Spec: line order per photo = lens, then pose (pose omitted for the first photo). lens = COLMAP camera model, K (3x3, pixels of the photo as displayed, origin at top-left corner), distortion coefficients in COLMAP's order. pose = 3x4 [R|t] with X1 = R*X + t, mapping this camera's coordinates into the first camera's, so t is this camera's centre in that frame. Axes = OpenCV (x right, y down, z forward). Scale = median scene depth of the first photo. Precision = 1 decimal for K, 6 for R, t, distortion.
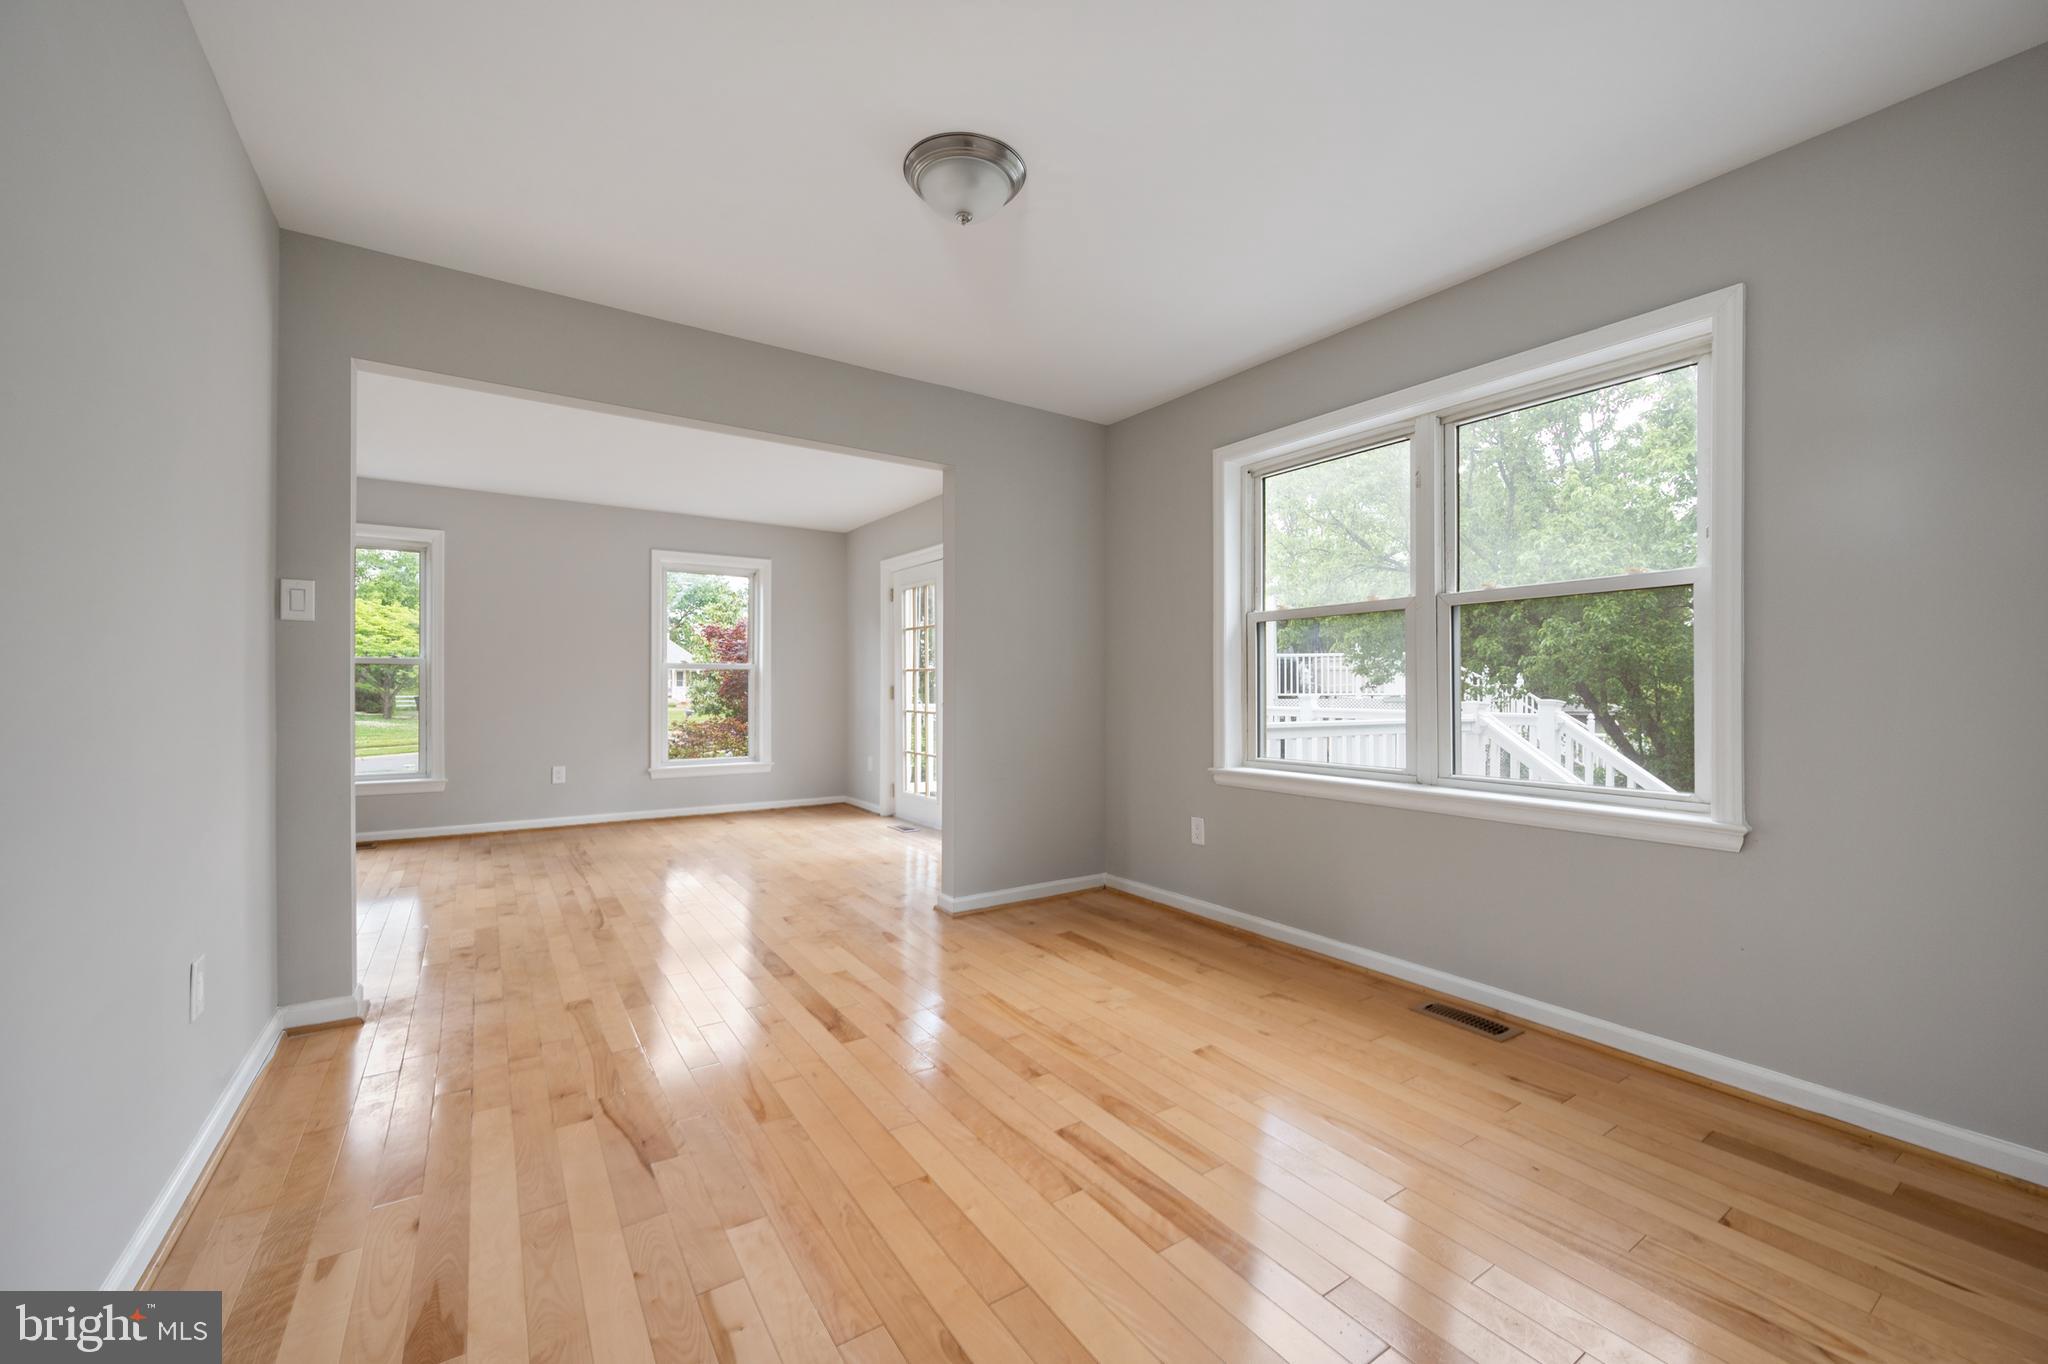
lens RADIAL K [[811.5, 0, 1024.0], [0, 811.5, 682.0], [0, 0, 1]] dist [-0.004367, 0.000047]
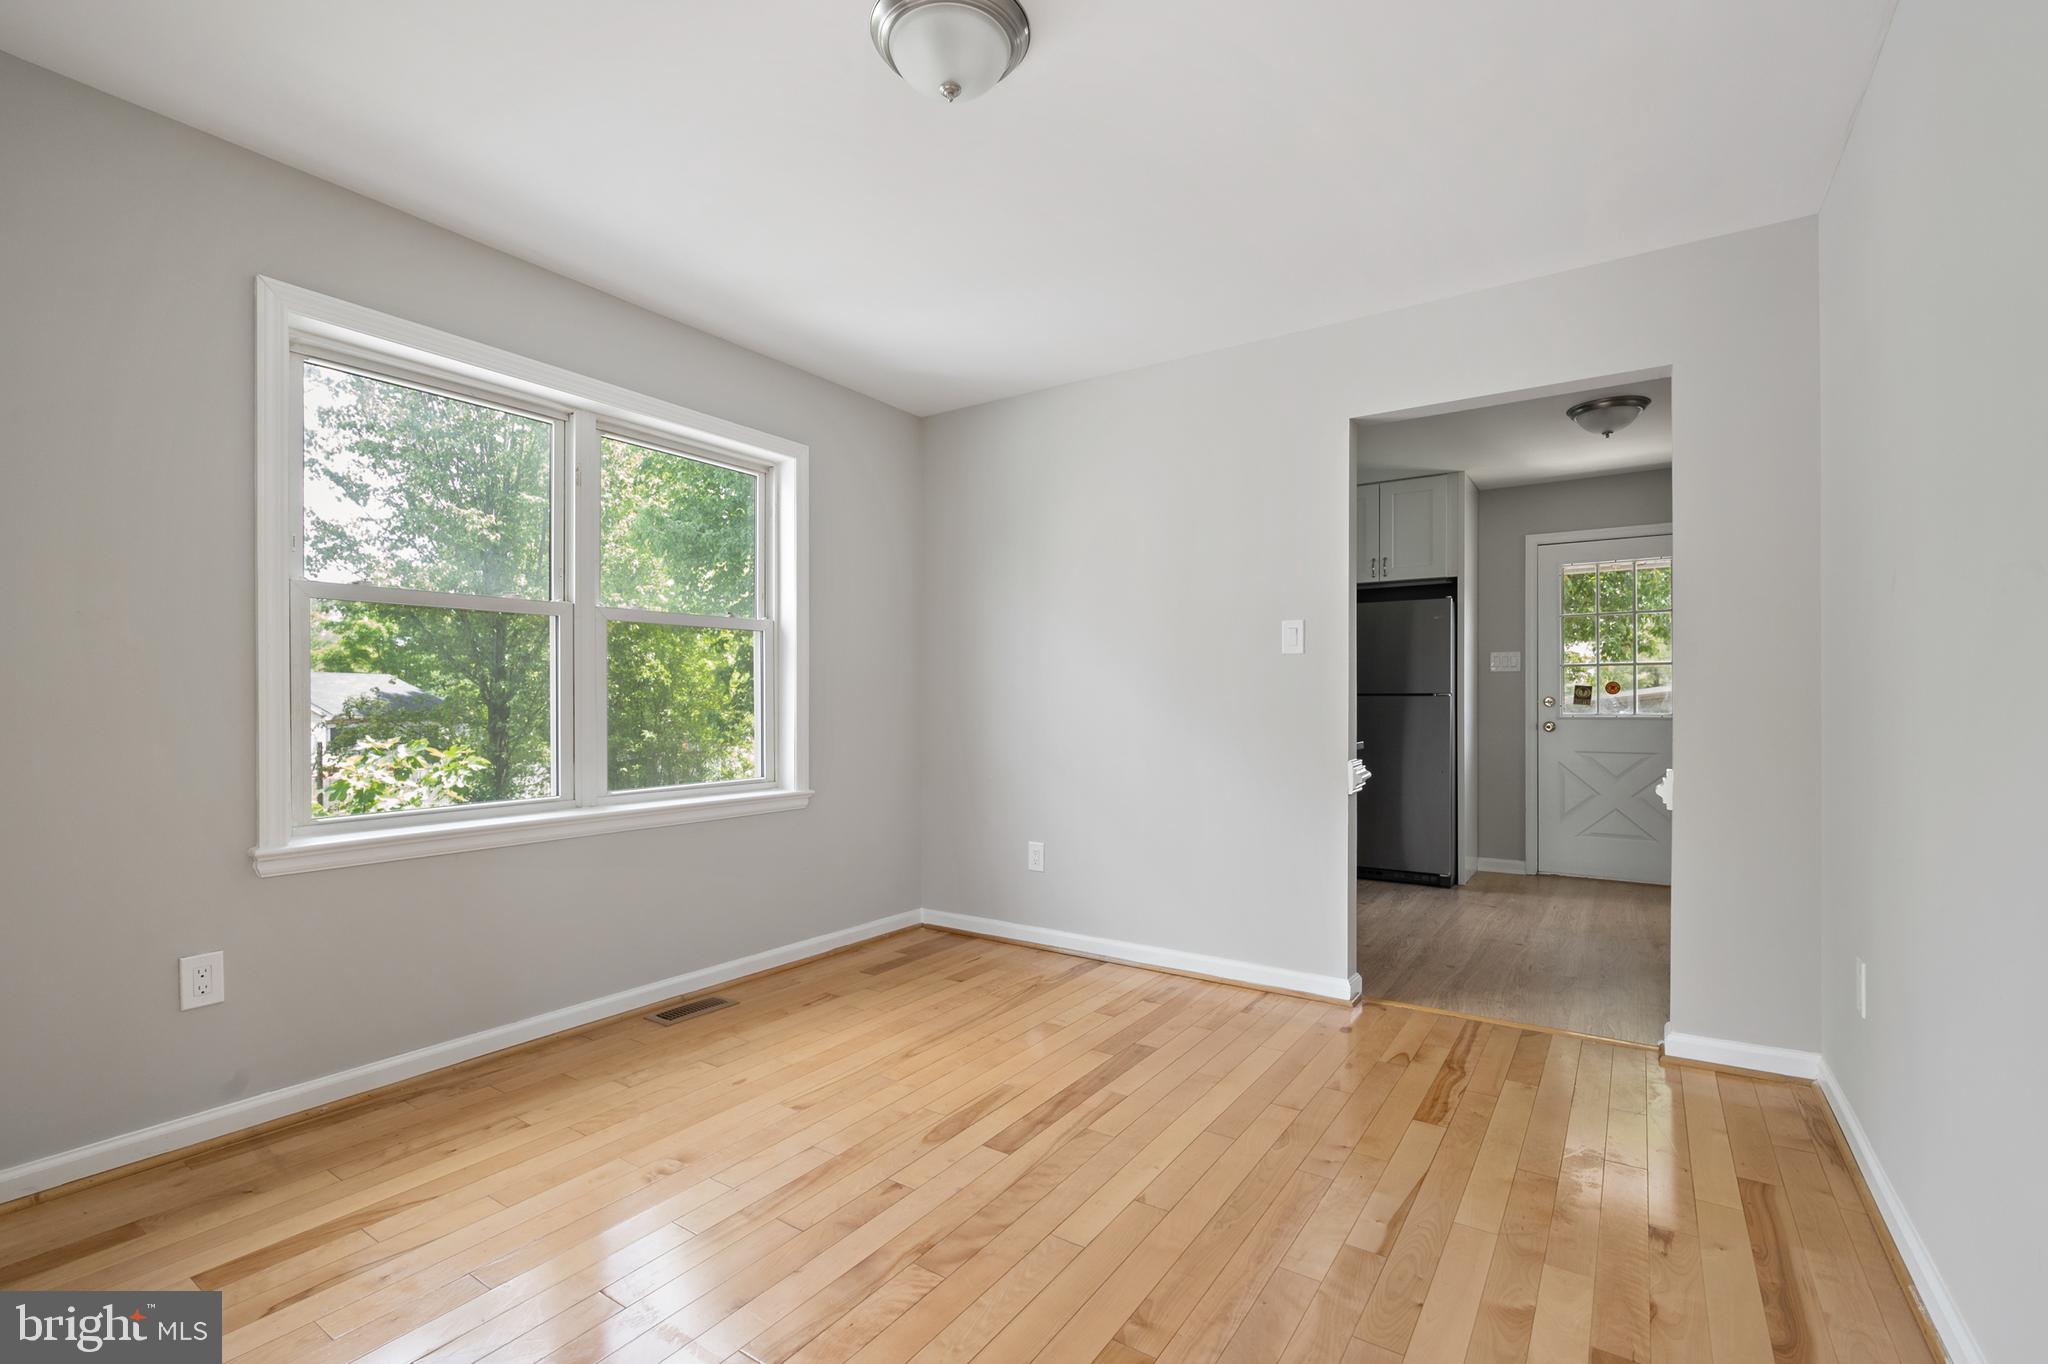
lens RADIAL K [[930.2, 0, 1021.0], [0, 930.2, 699.7], [0, 0, 1]] dist [-0.001269, -0.000677]
pose [[-0.385502, -0.004446, 0.922696, -0.783483], [-0.009674, 0.999953, 0.000776, 0.000270], [-0.922656, -0.008627, -0.385527, 1.109630]]
